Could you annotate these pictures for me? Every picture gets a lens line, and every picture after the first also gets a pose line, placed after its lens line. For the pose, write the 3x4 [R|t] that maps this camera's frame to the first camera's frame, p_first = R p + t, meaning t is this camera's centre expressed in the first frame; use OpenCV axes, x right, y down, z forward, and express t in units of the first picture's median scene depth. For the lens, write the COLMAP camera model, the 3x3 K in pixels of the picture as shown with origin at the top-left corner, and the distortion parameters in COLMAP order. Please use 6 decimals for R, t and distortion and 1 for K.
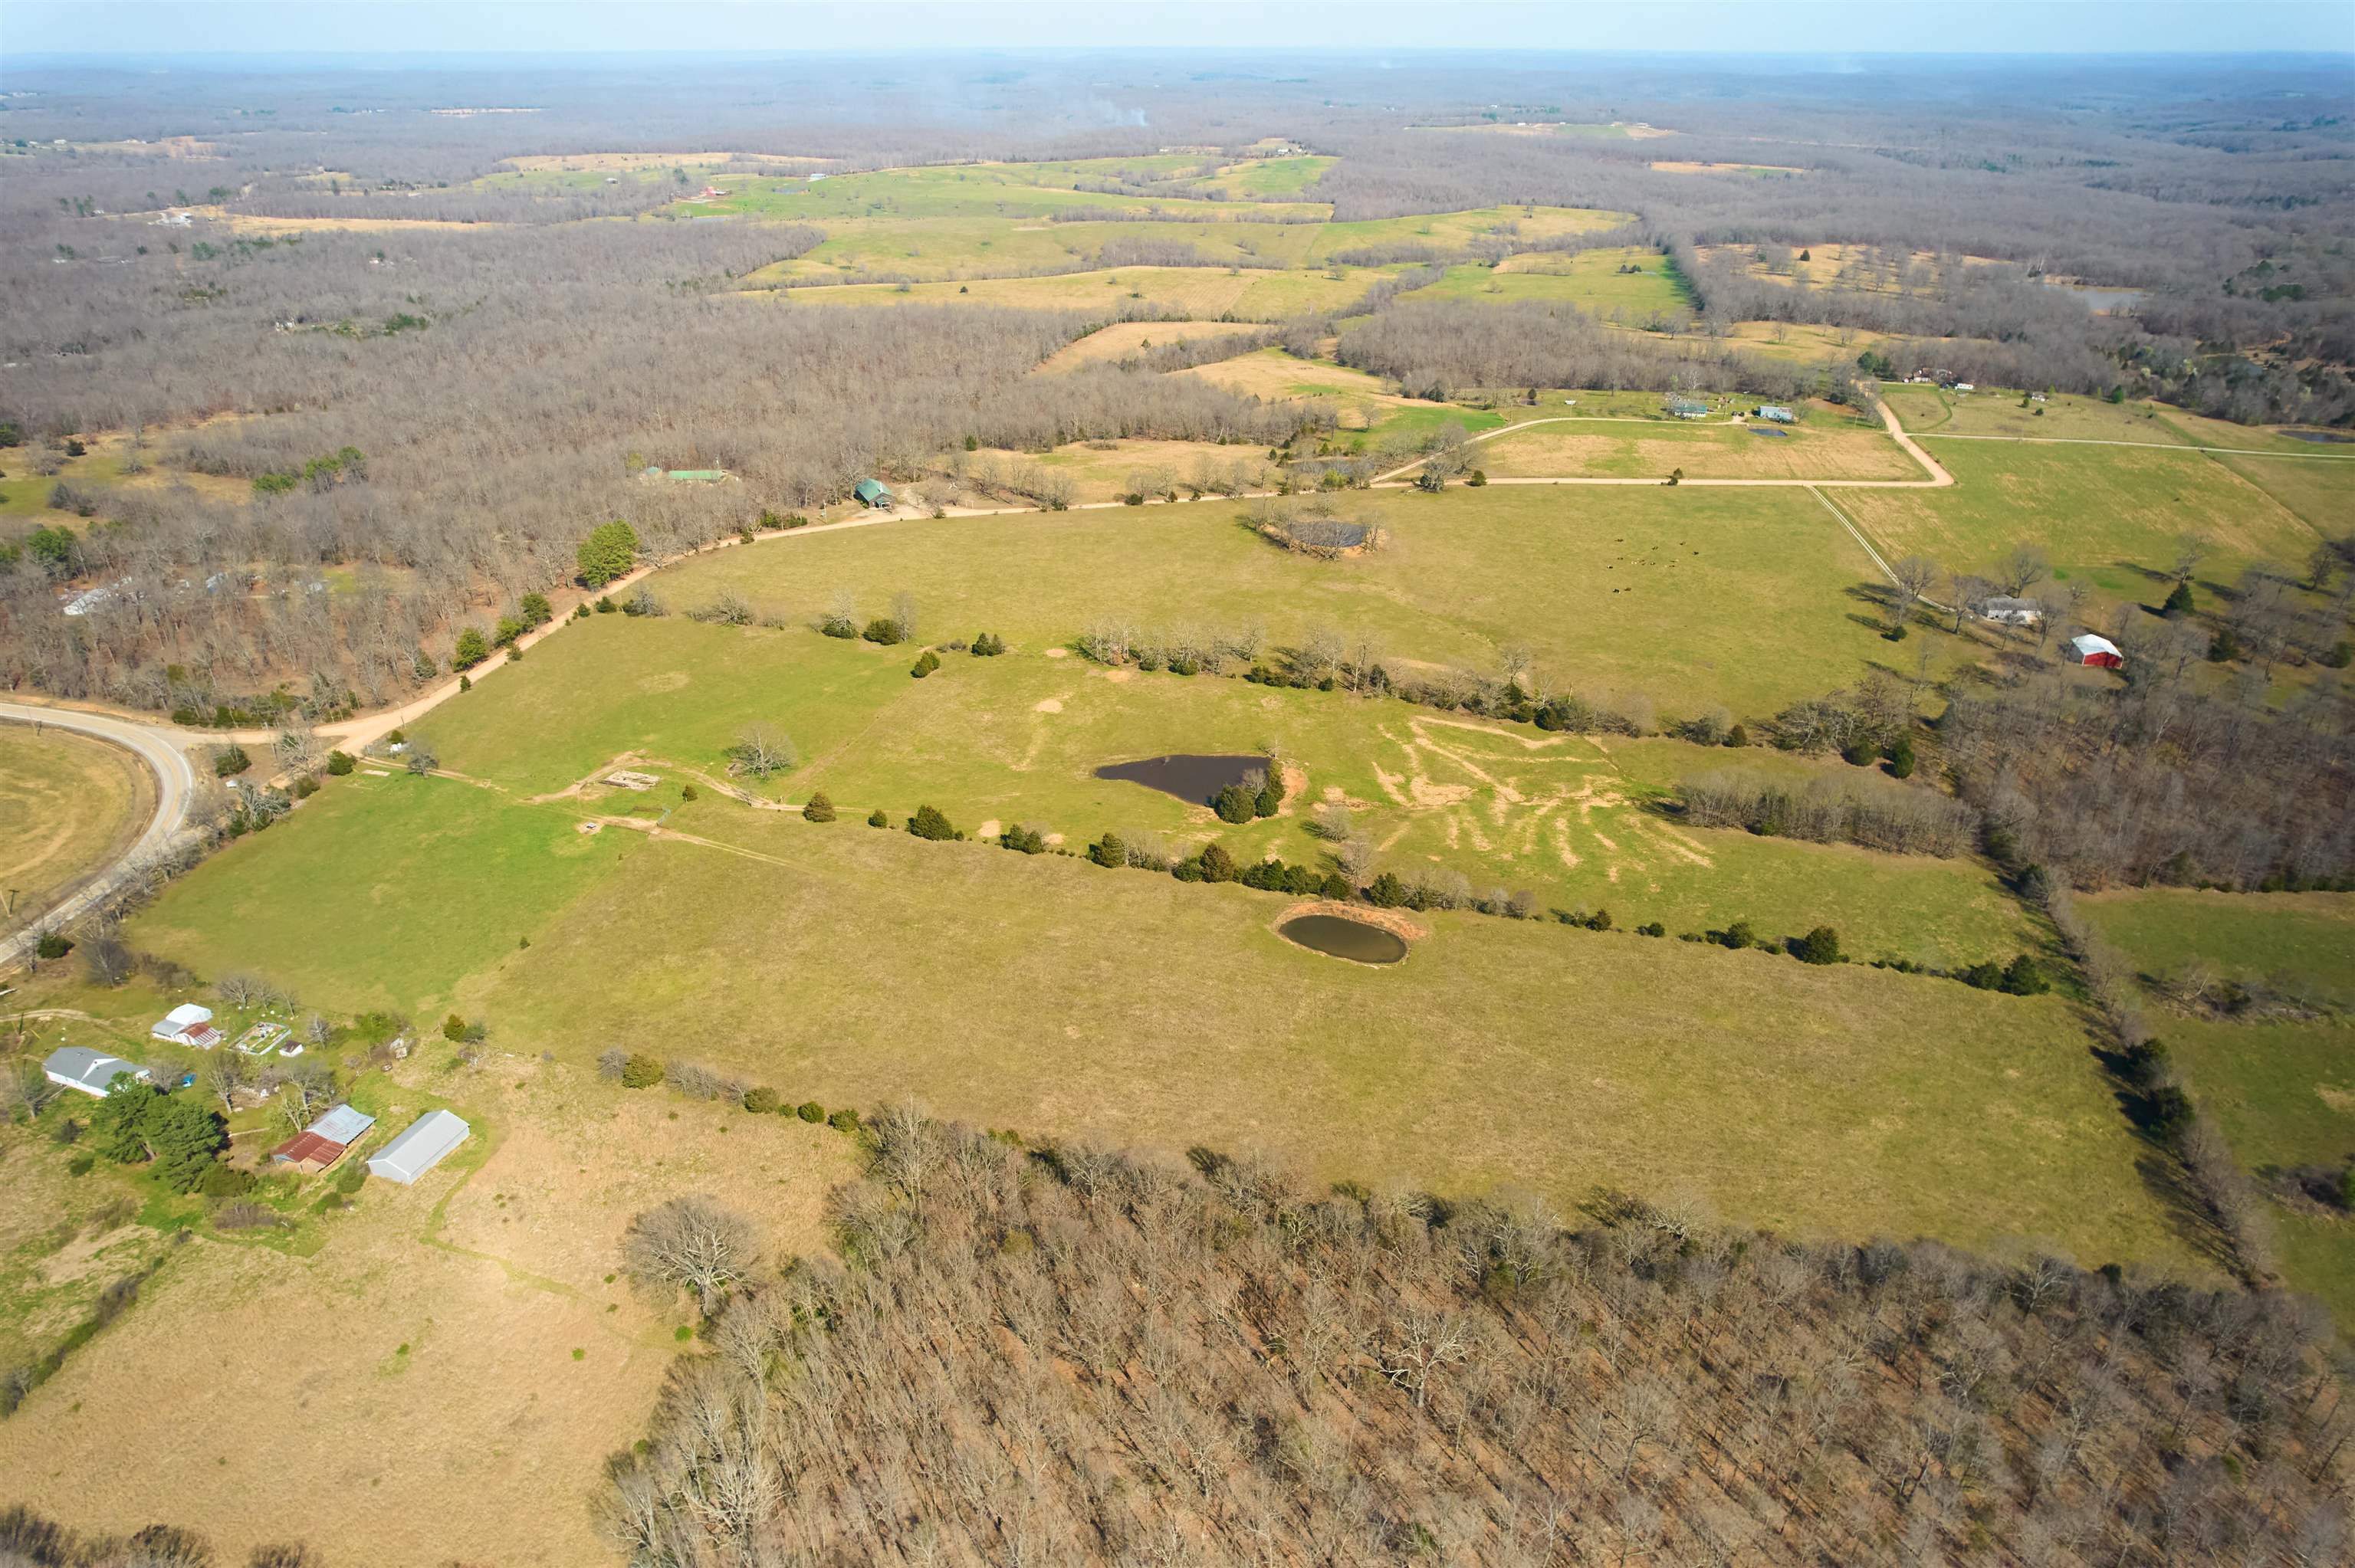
lens RADIAL K [[1502.9, 0, 1184.4], [0, 1502.9, 783.0], [0, 0, 1]] dist [-0.082163, 0.069910]
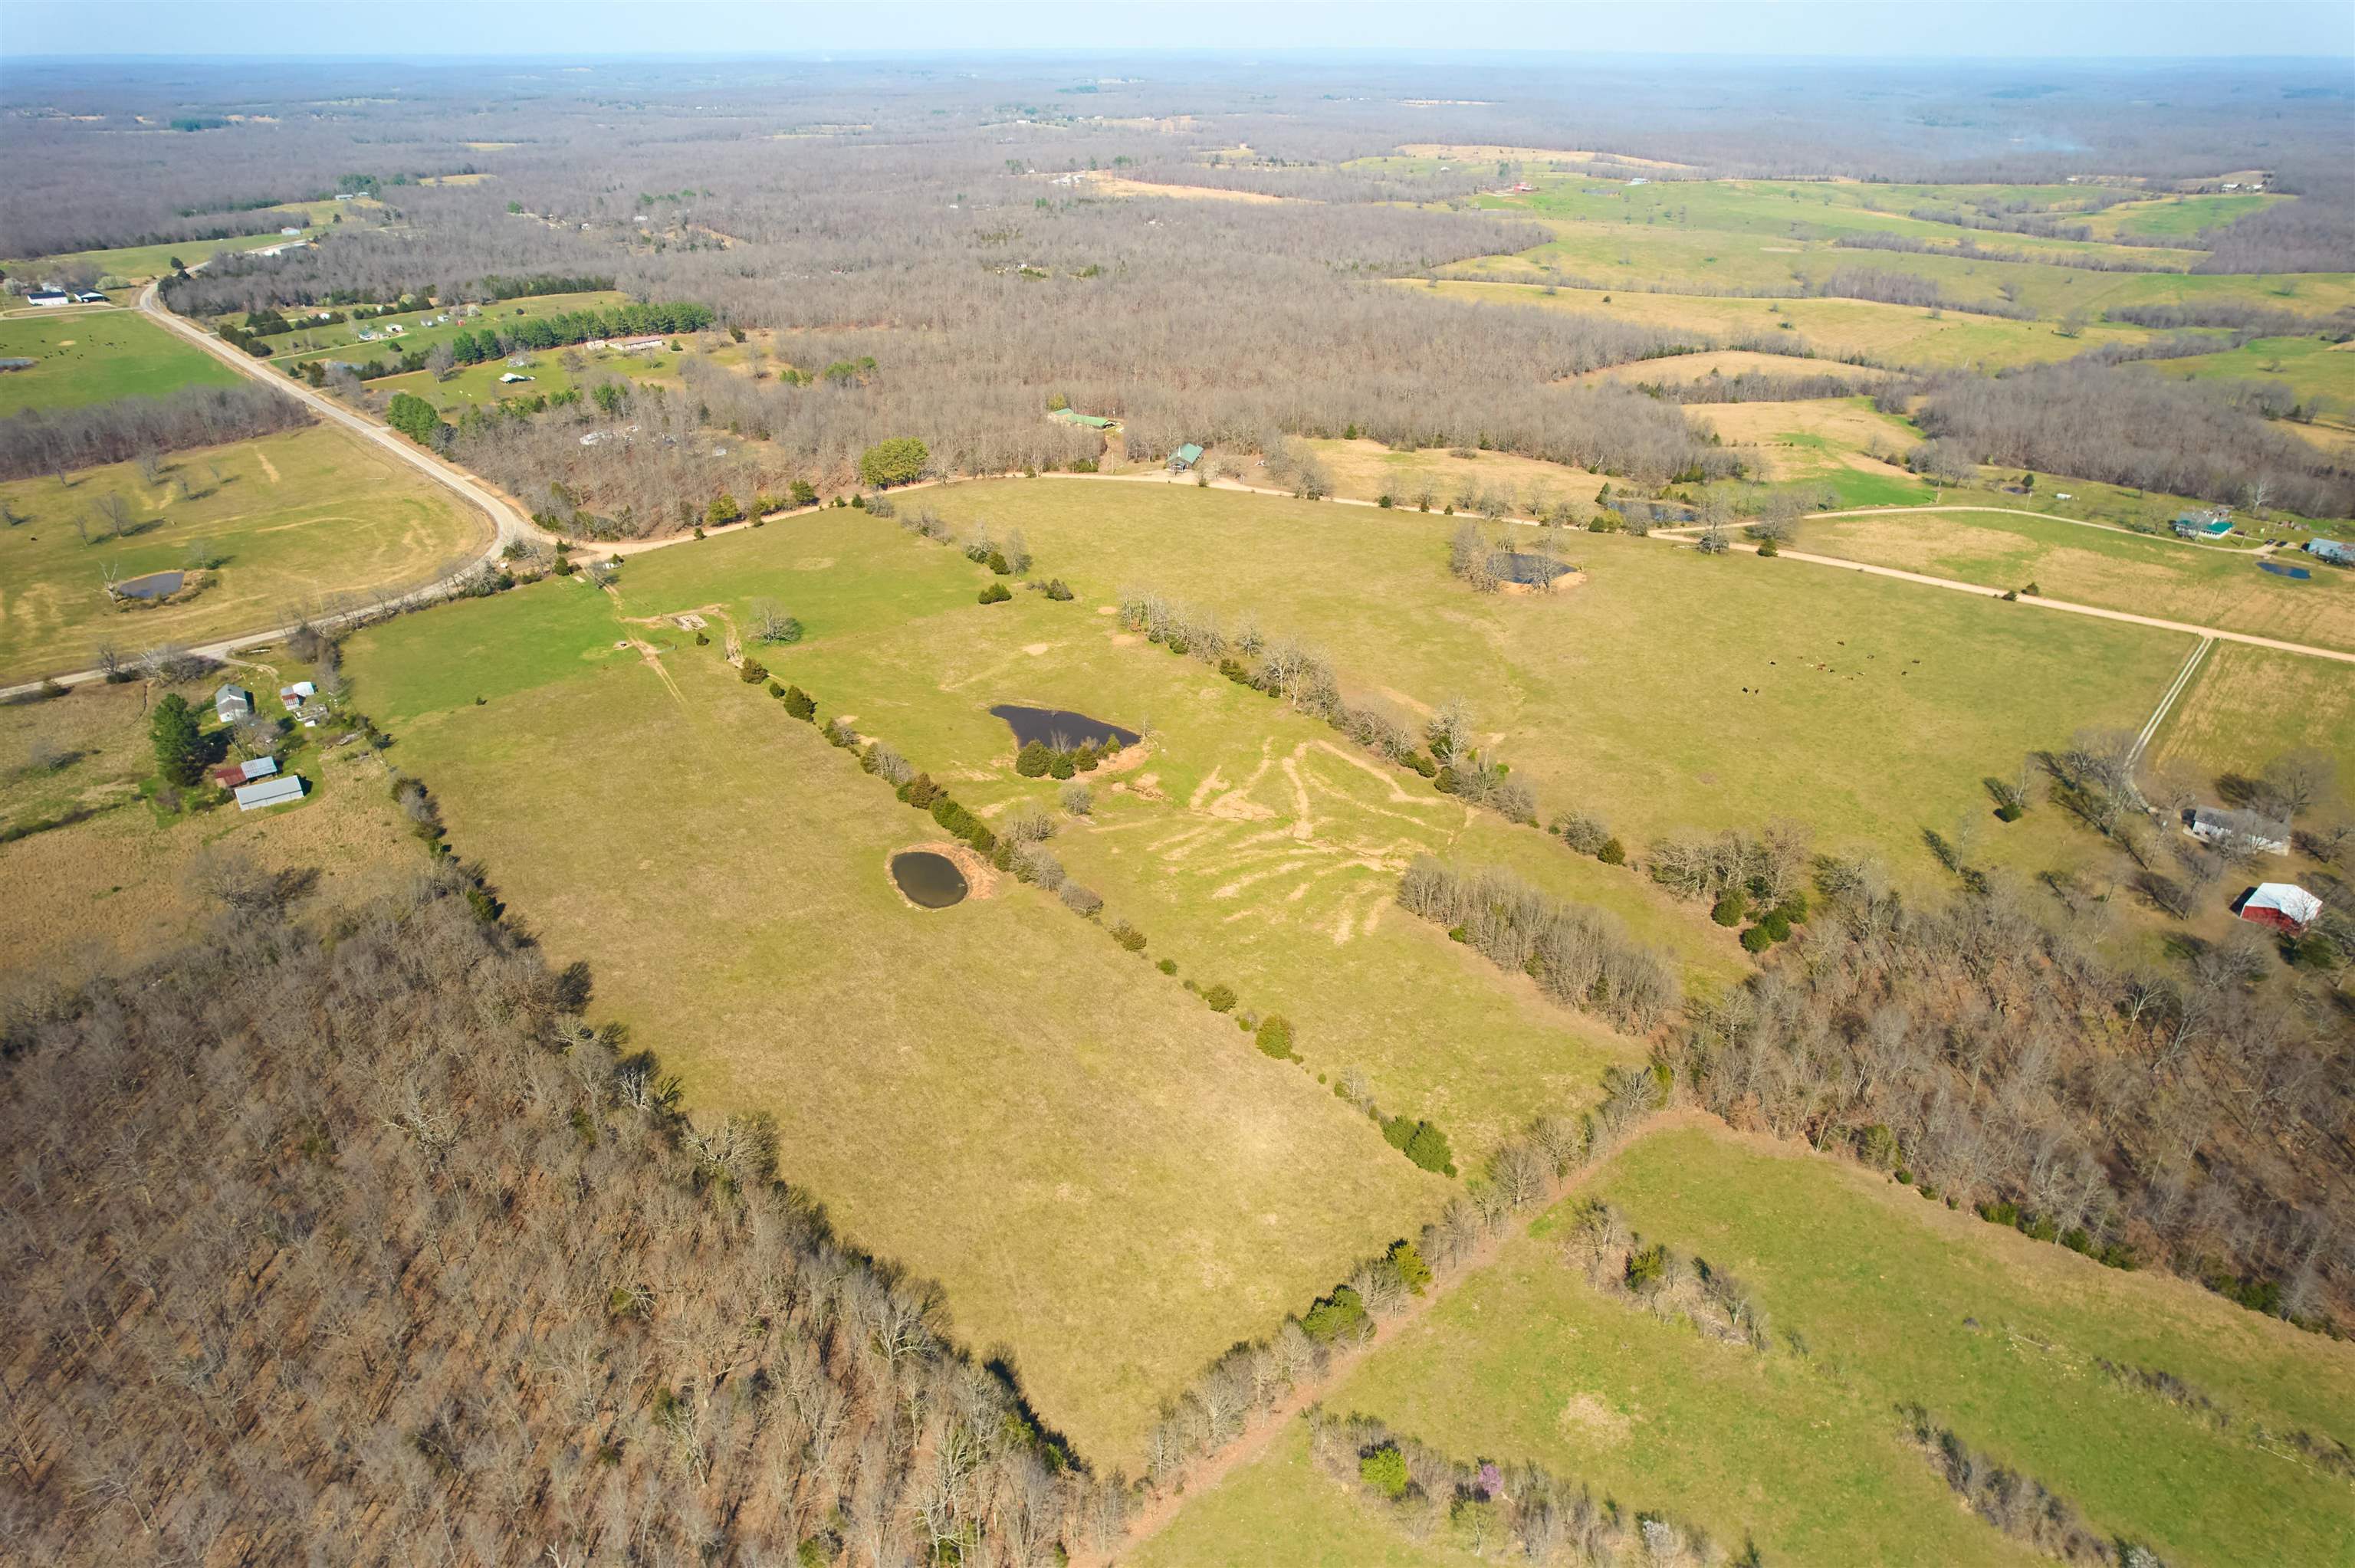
lens RADIAL K [[1502.9, 0, 1184.4], [0, 1502.9, 783.0], [0, 0, 1]] dist [-0.082163, 0.069910]
pose [[0.816182, 0.261961, -0.514999, 0.418160], [-0.262736, 0.962102, 0.072996, -0.046582], [0.514604, 0.075731, 0.854077, 0.093164]]
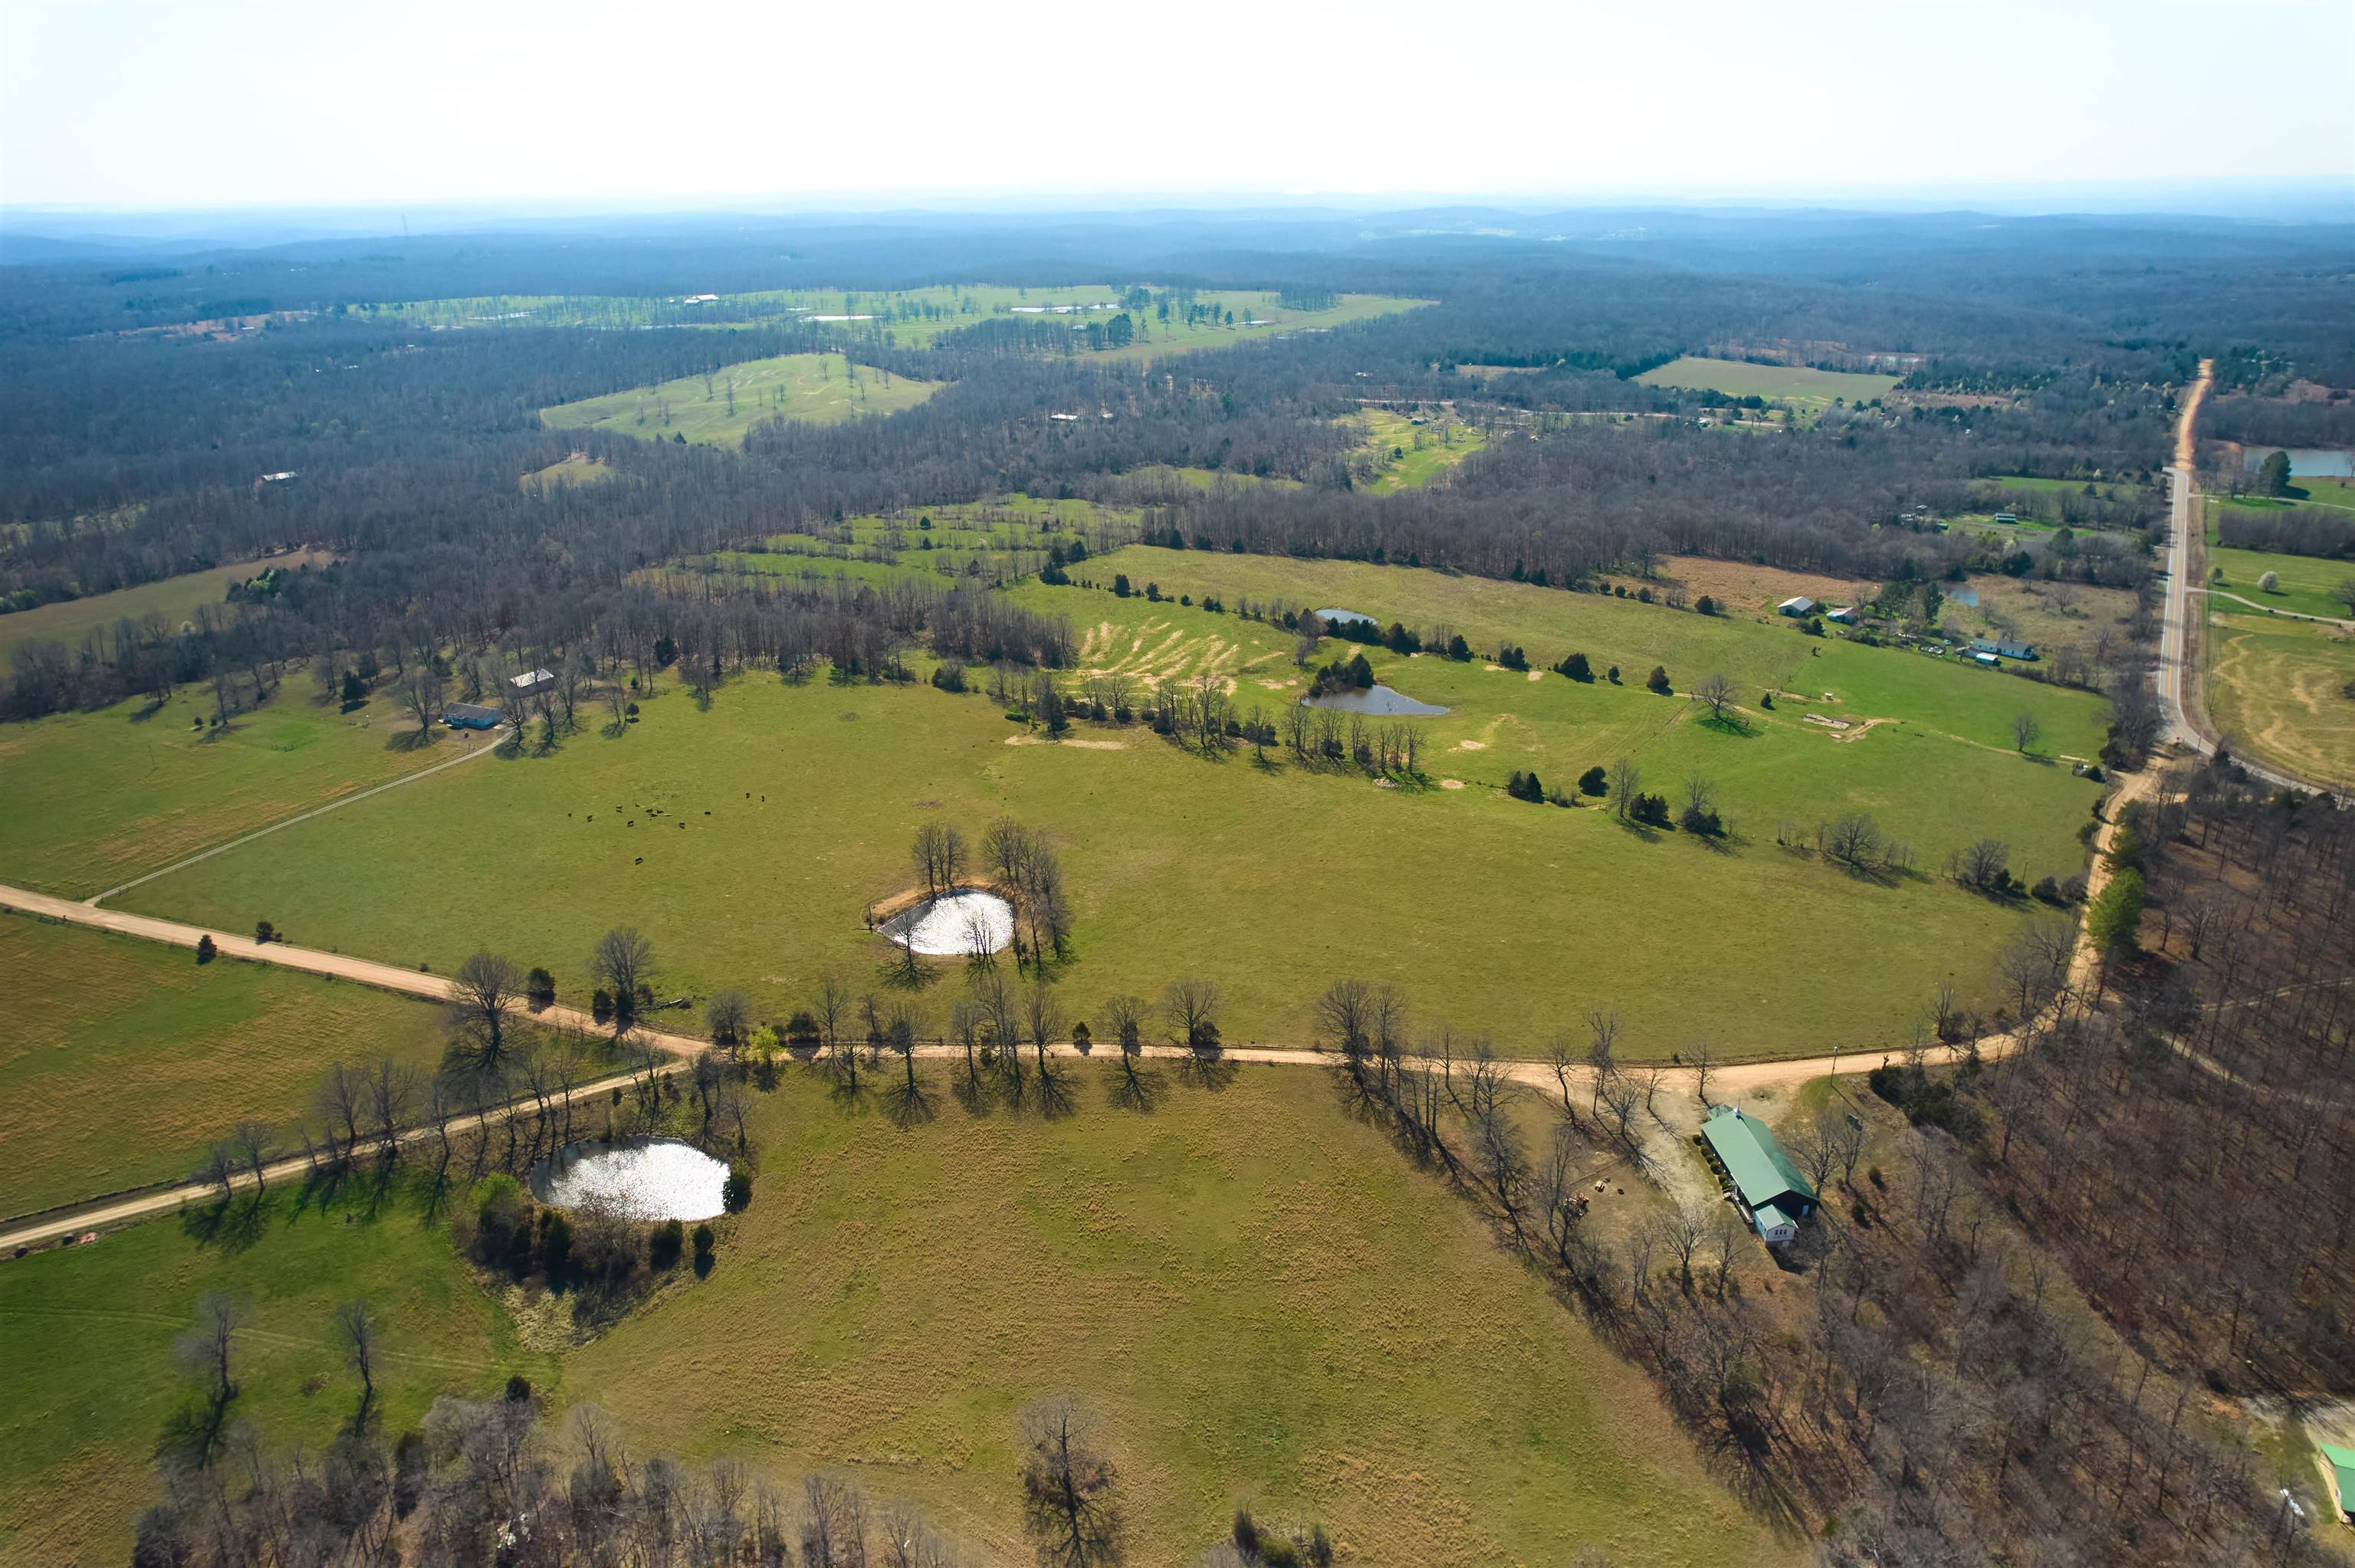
lens RADIAL K [[1502.9, 0, 1184.4], [0, 1502.9, 783.0], [0, 0, 1]] dist [-0.082163, 0.069910]
pose [[-0.937840, -0.118907, 0.326062, -0.178433], [0.169309, 0.663363, 0.728892, -0.607653], [-0.302968, 0.738790, -0.601996, 1.234477]]
